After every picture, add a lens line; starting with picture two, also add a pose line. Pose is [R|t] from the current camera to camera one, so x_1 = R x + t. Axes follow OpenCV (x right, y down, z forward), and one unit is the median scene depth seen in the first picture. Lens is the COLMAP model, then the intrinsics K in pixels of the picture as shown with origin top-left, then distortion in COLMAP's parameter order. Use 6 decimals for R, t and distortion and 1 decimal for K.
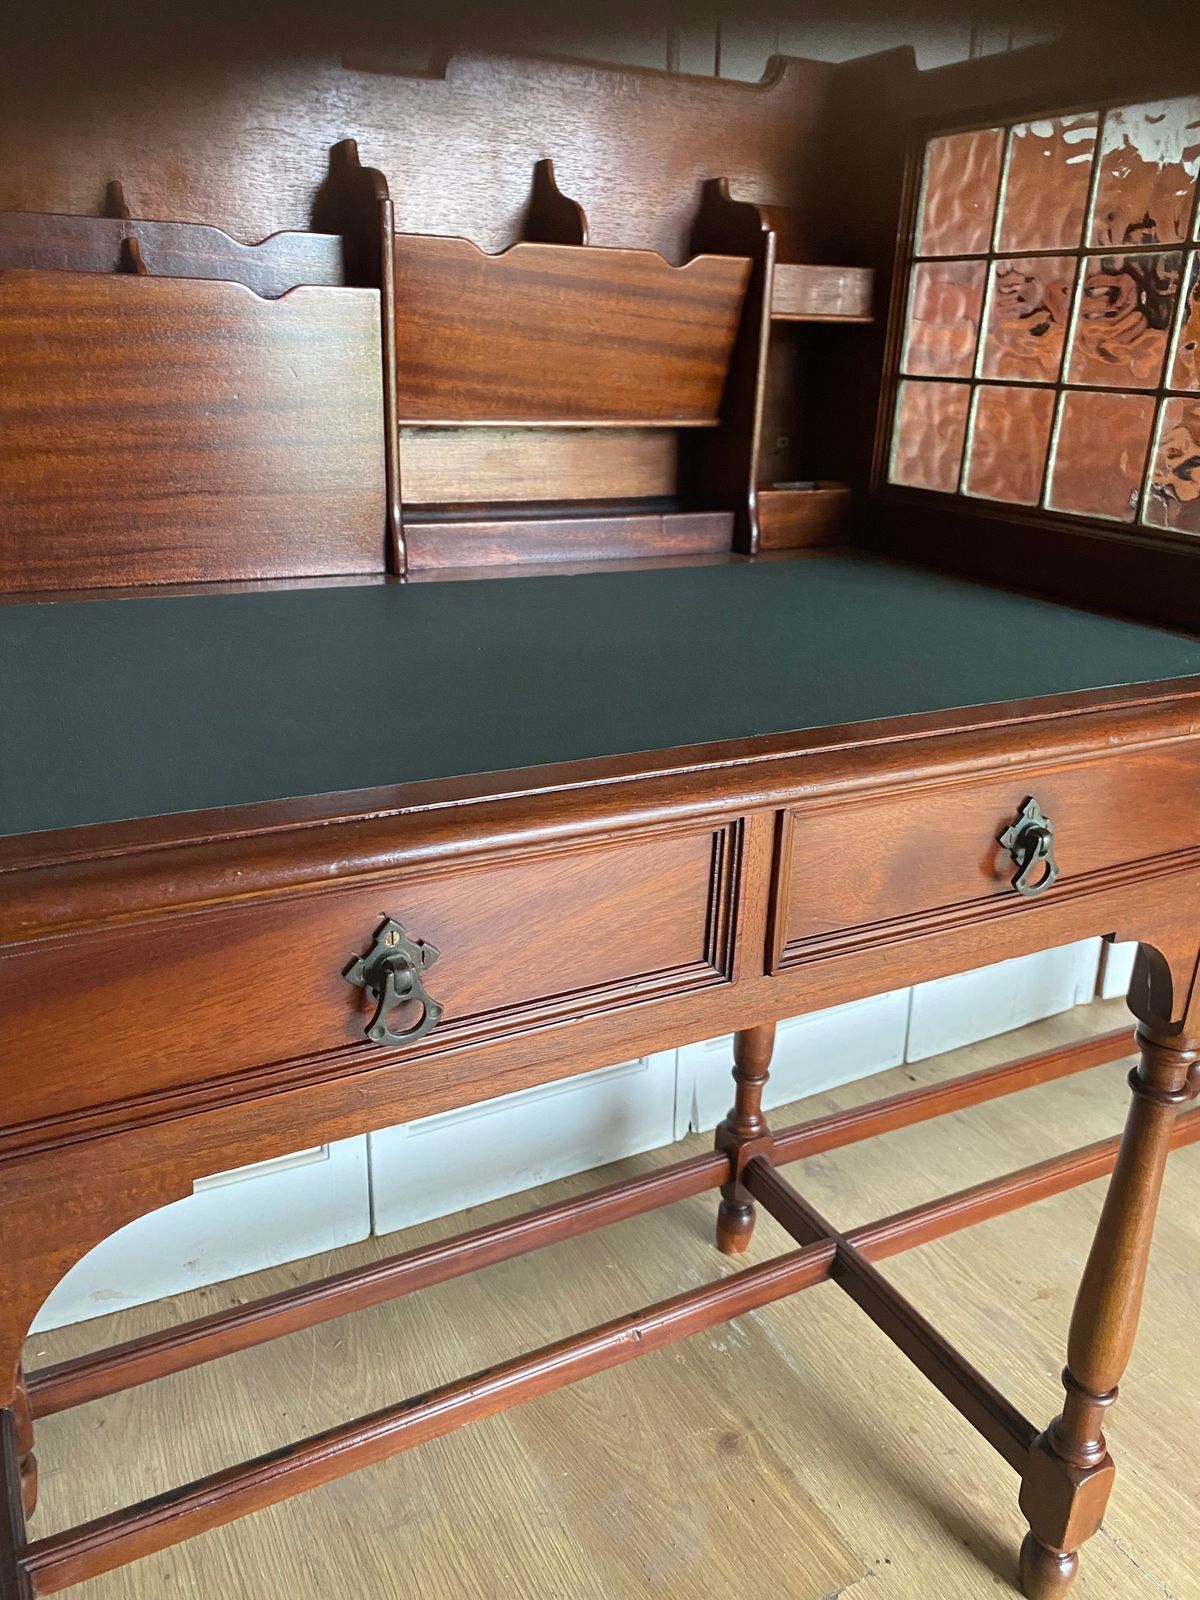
lens RADIAL K [[1216.4, 0, 591.9], [0, 1216.4, 792.0], [0, 0, 1]] dist [0.002152, -0.003167]
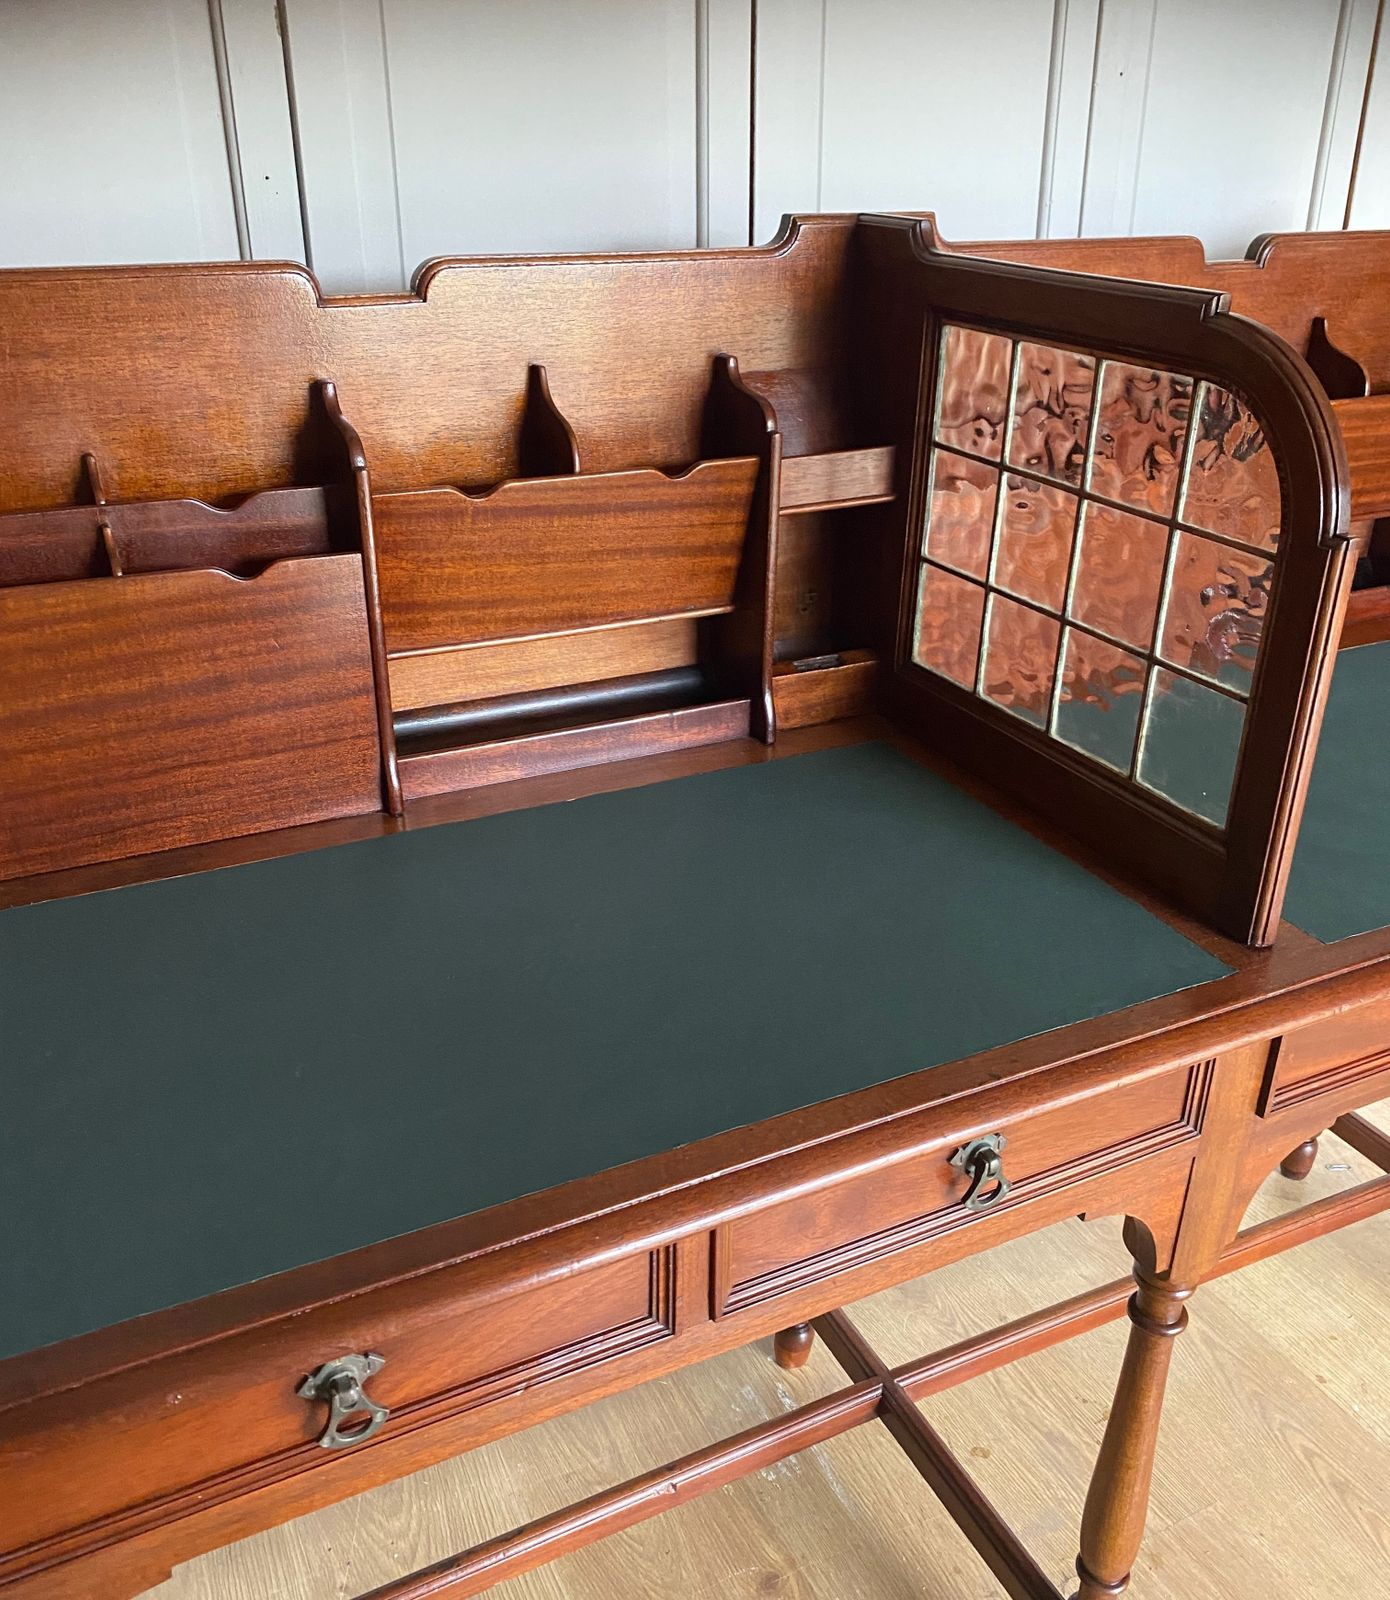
lens RADIAL K [[1393.2, 0, 687.2], [0, 1393.2, 780.4], [0, 0, 1]] dist [0.048081, -0.075787]
pose [[0.999484, -0.008123, -0.031090, 0.107355], [0.010713, 0.996402, 0.084069, -0.276573], [0.030296, -0.084358, 0.995975, -0.121300]]
